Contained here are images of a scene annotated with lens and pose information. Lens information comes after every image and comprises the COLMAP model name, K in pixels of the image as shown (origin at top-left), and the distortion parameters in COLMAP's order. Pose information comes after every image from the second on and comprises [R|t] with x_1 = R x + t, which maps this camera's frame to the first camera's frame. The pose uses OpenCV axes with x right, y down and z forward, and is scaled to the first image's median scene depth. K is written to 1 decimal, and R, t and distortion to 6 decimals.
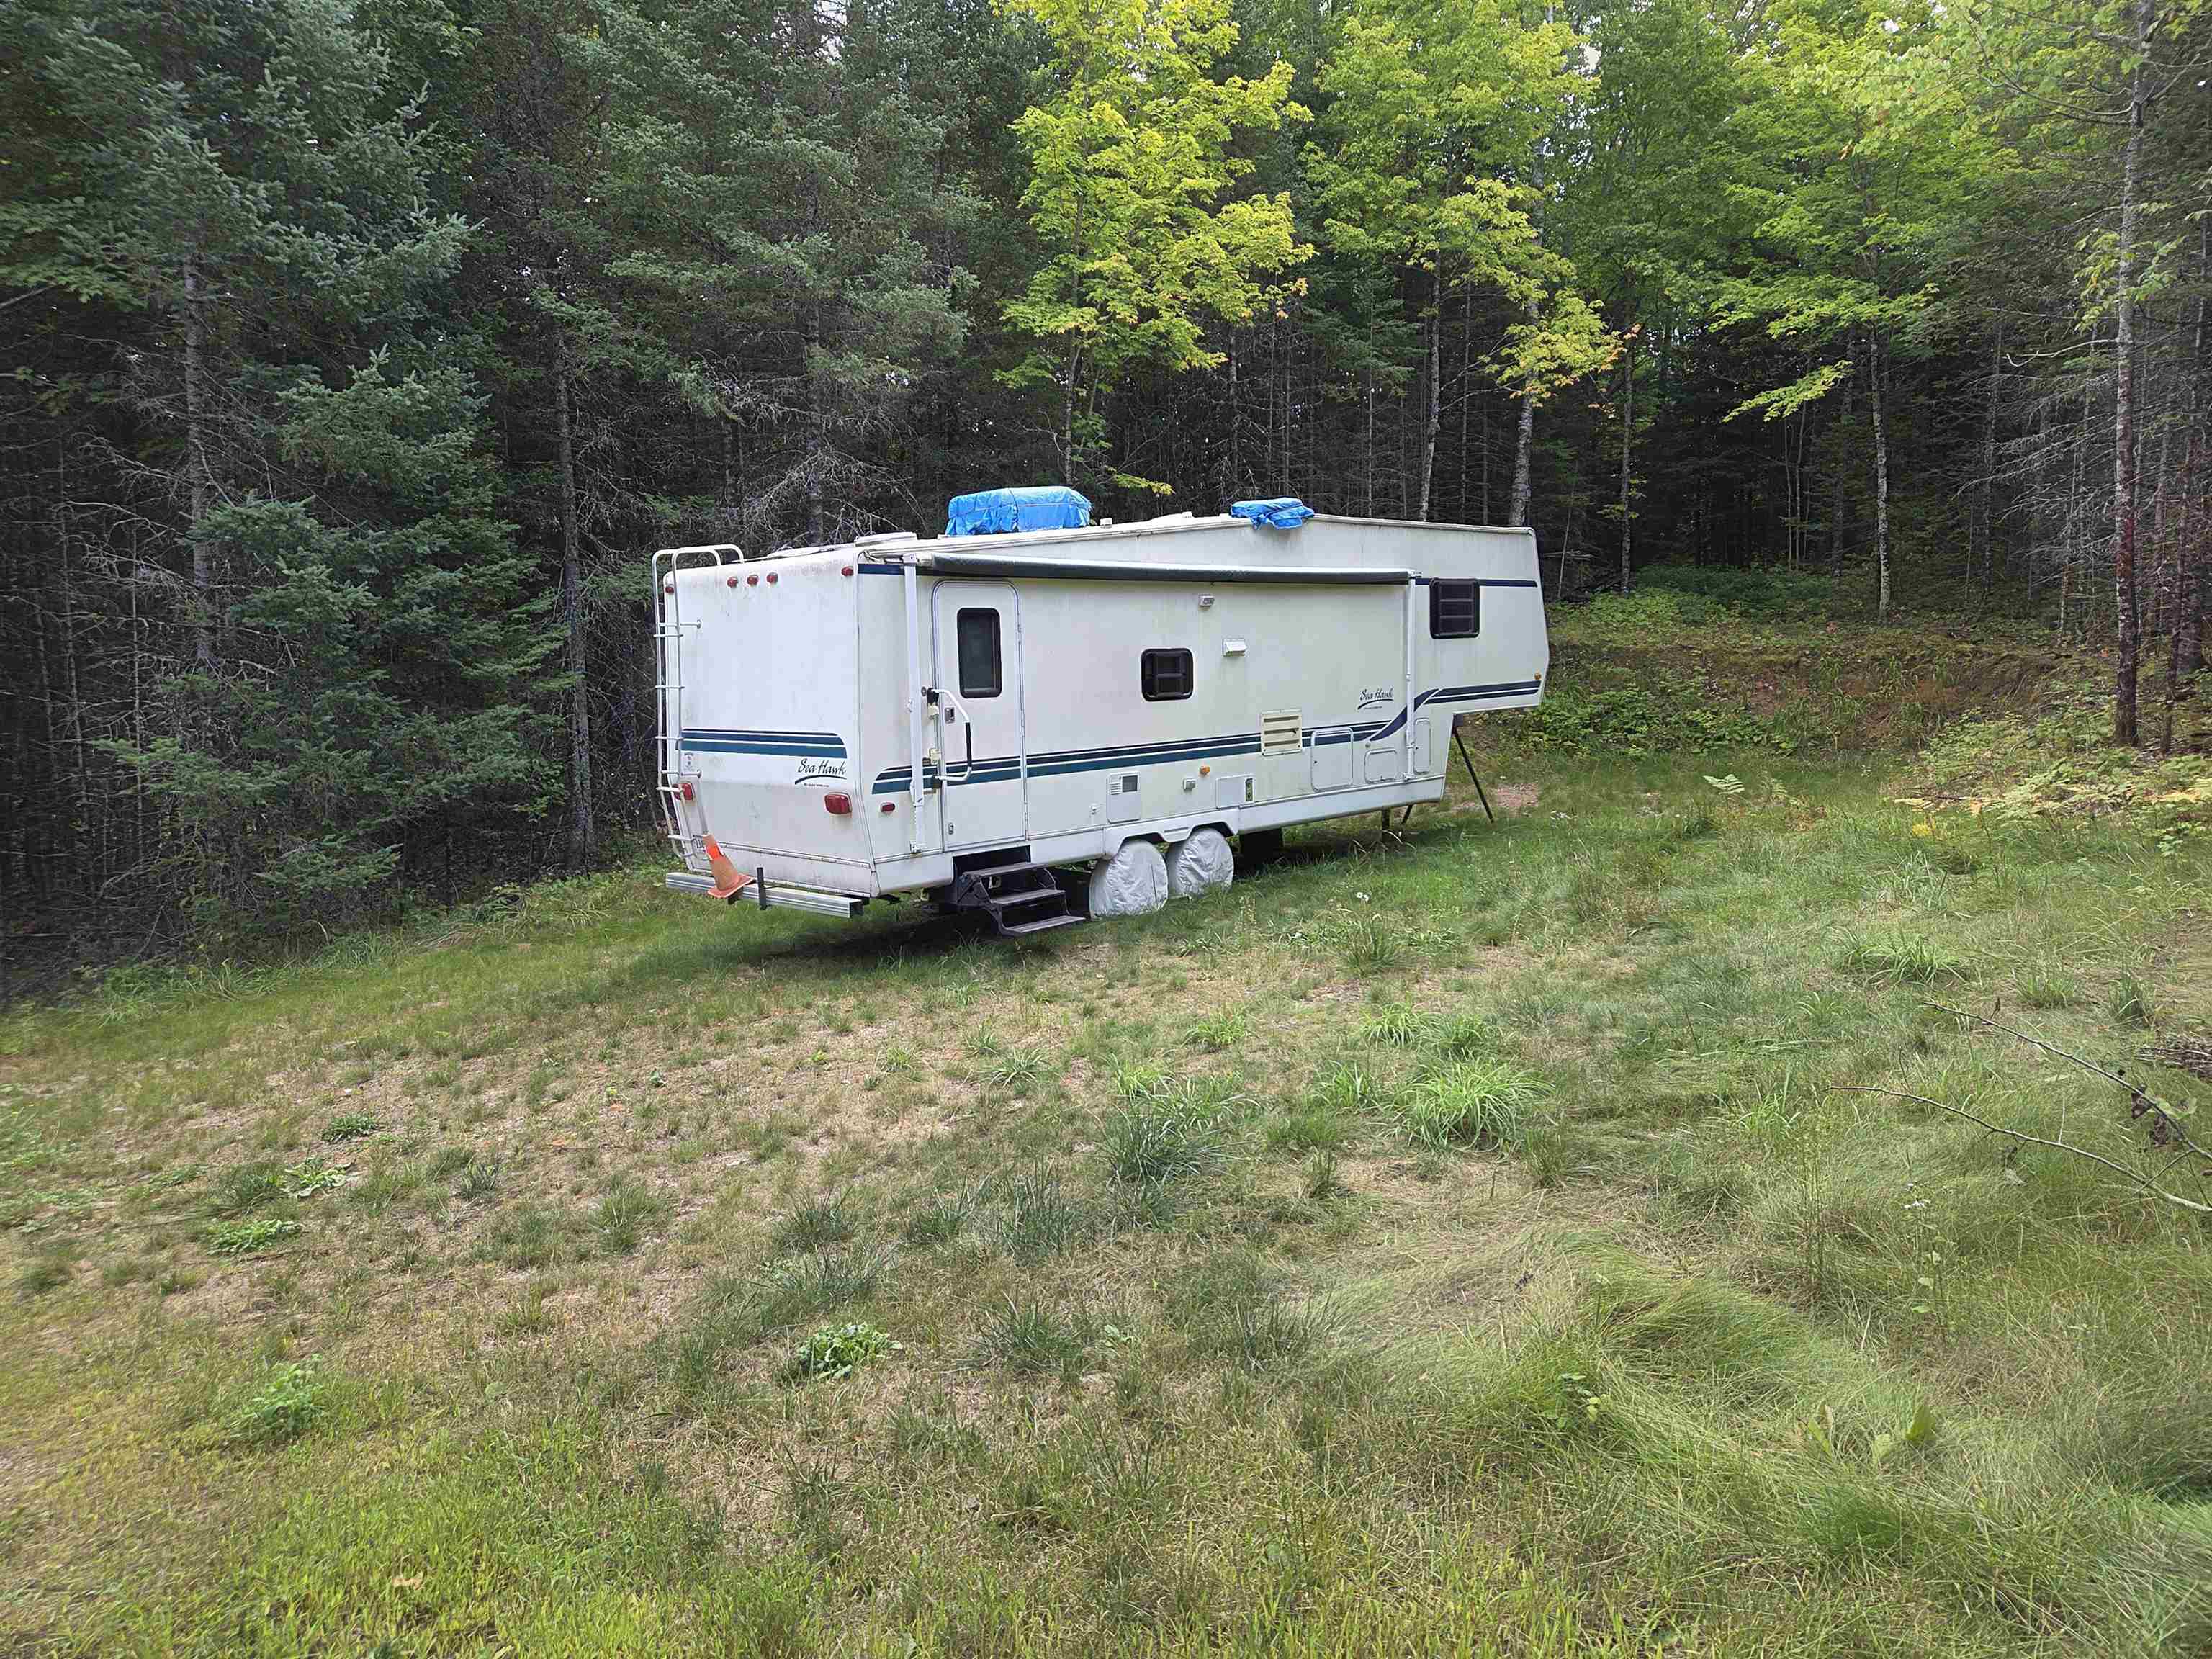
lens RADIAL K [[1458.9, 0, 1085.2], [0, 1458.9, 823.0], [0, 0, 1]] dist [0.074278, -0.054391]
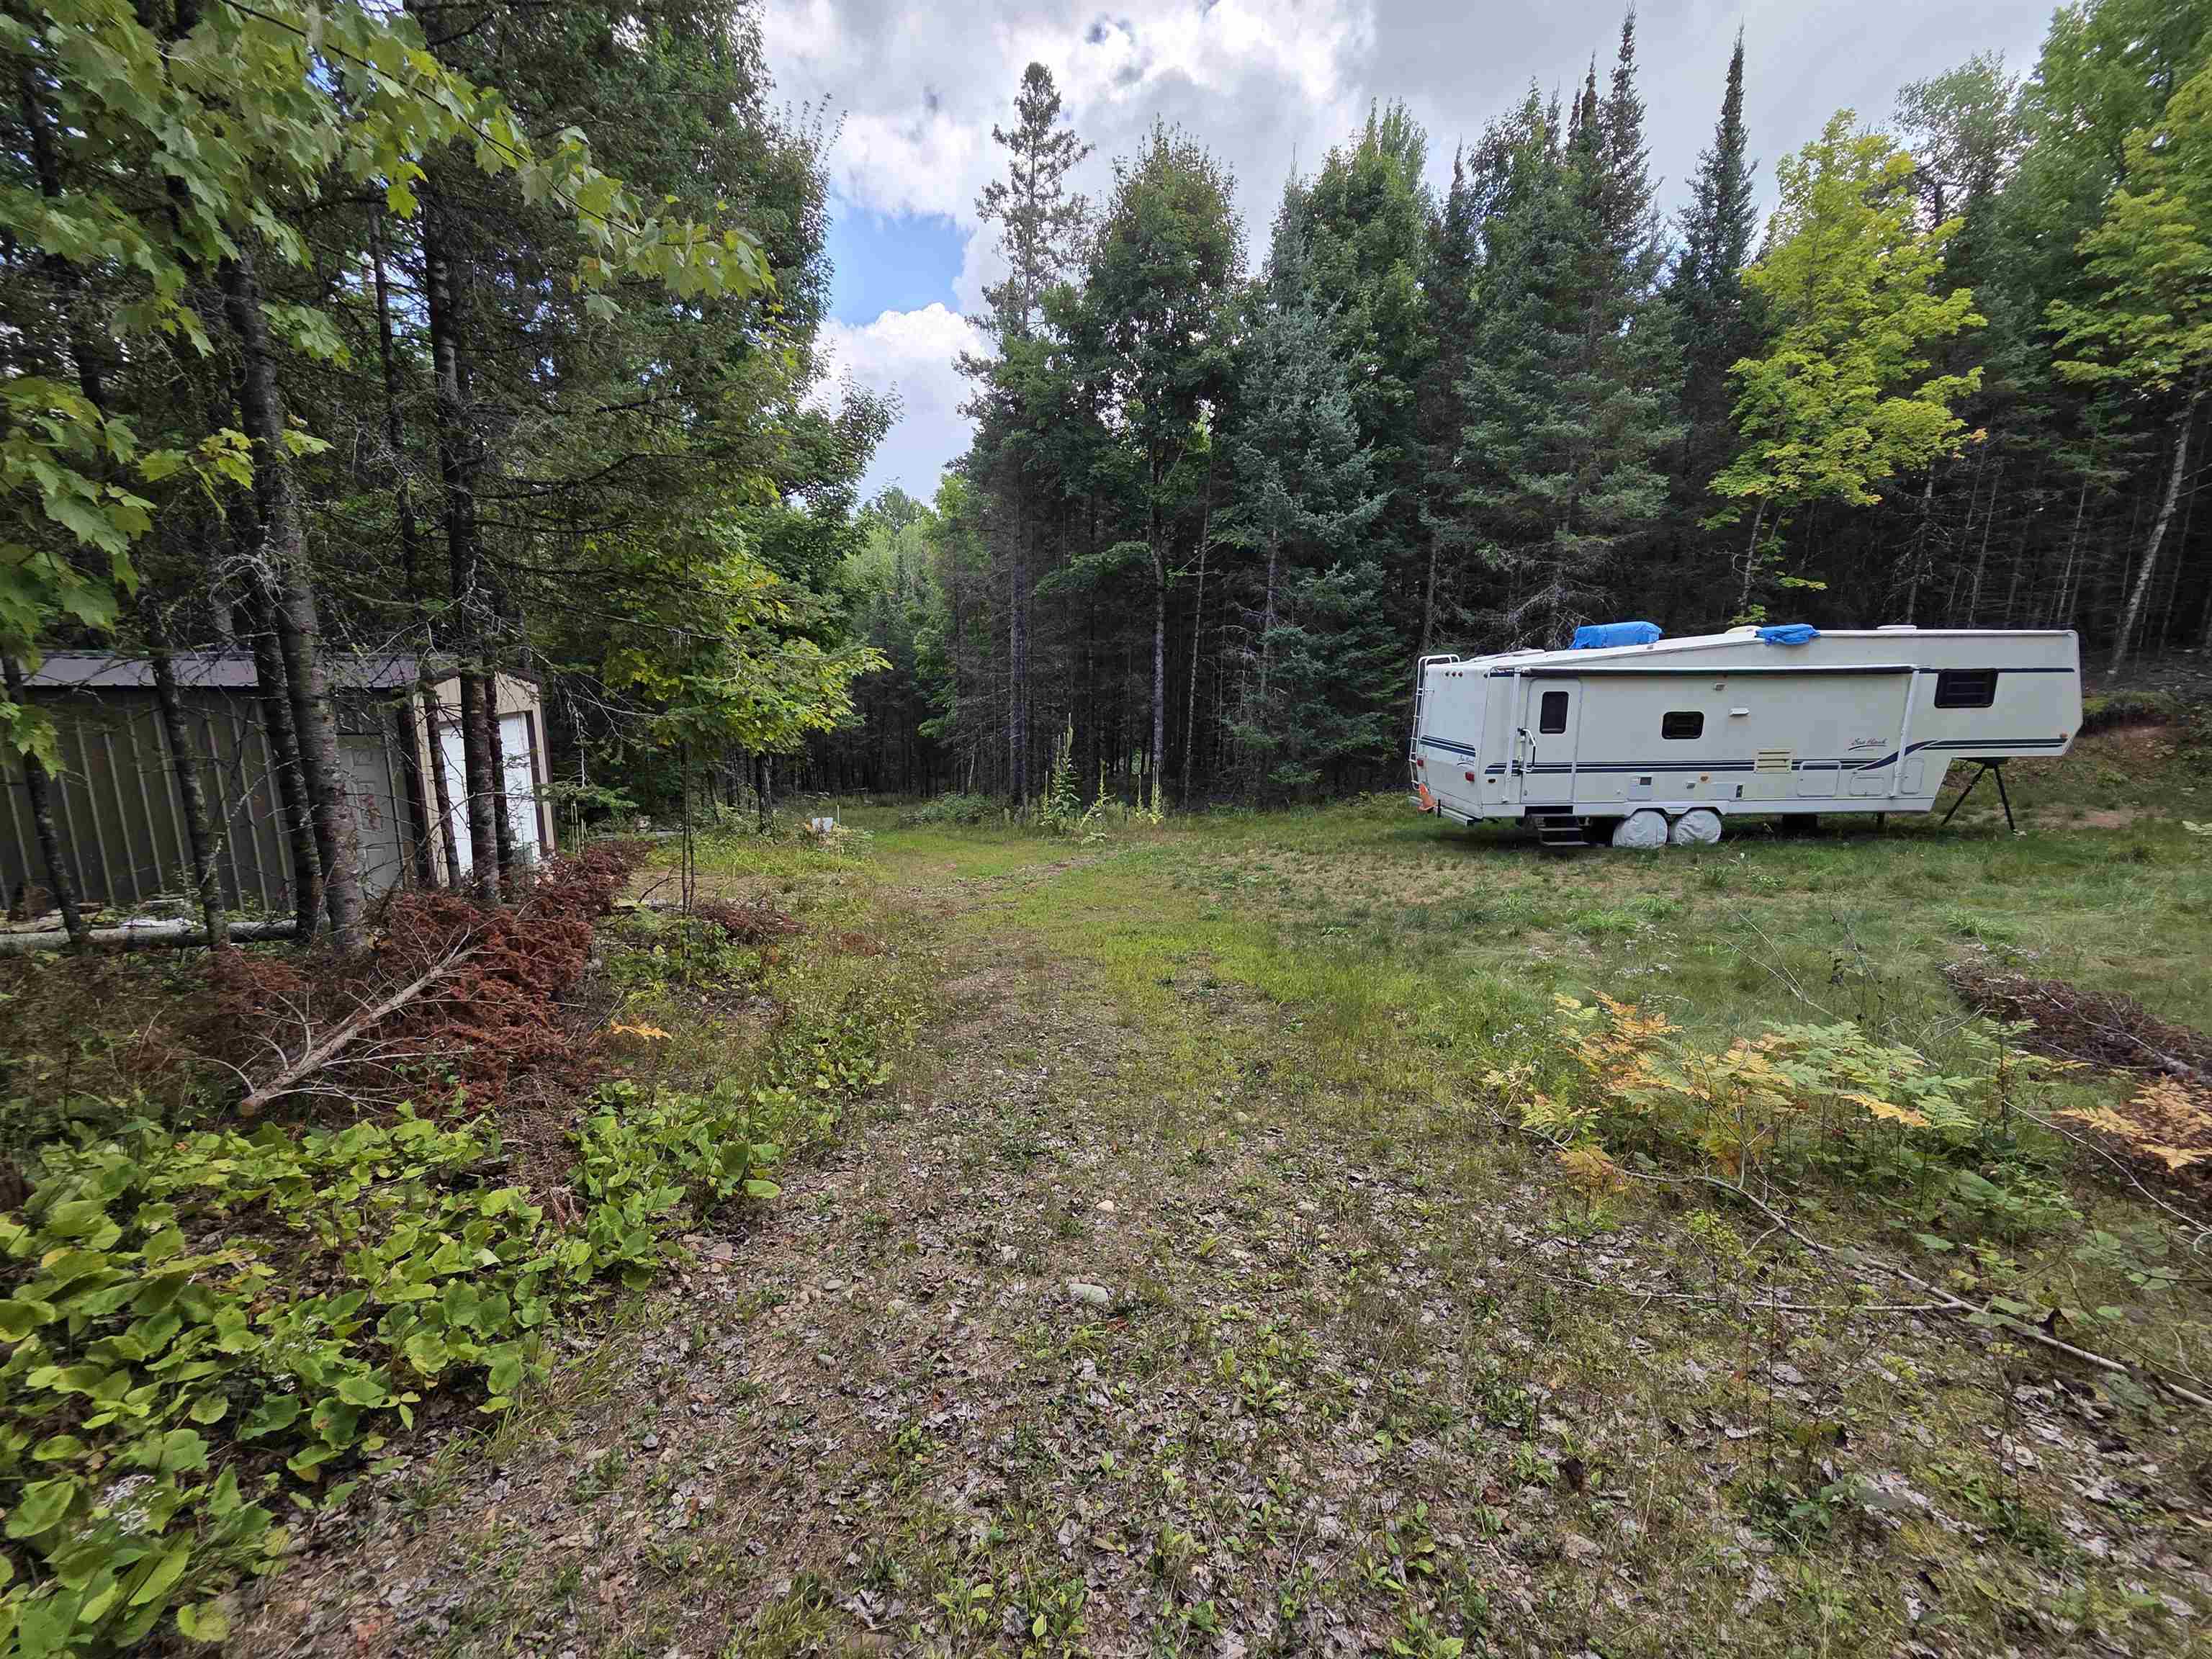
lens RADIAL K [[895.6, 0, 1099.6], [0, 895.6, 824.9], [0, 0, 1]] dist [0.010263, 0.000383]
pose [[0.731106, 0.147988, -0.666021, 0.282577], [-0.093420, 0.988712, 0.117140, -0.038439], [0.675838, -0.023423, 0.736678, -0.344042]]
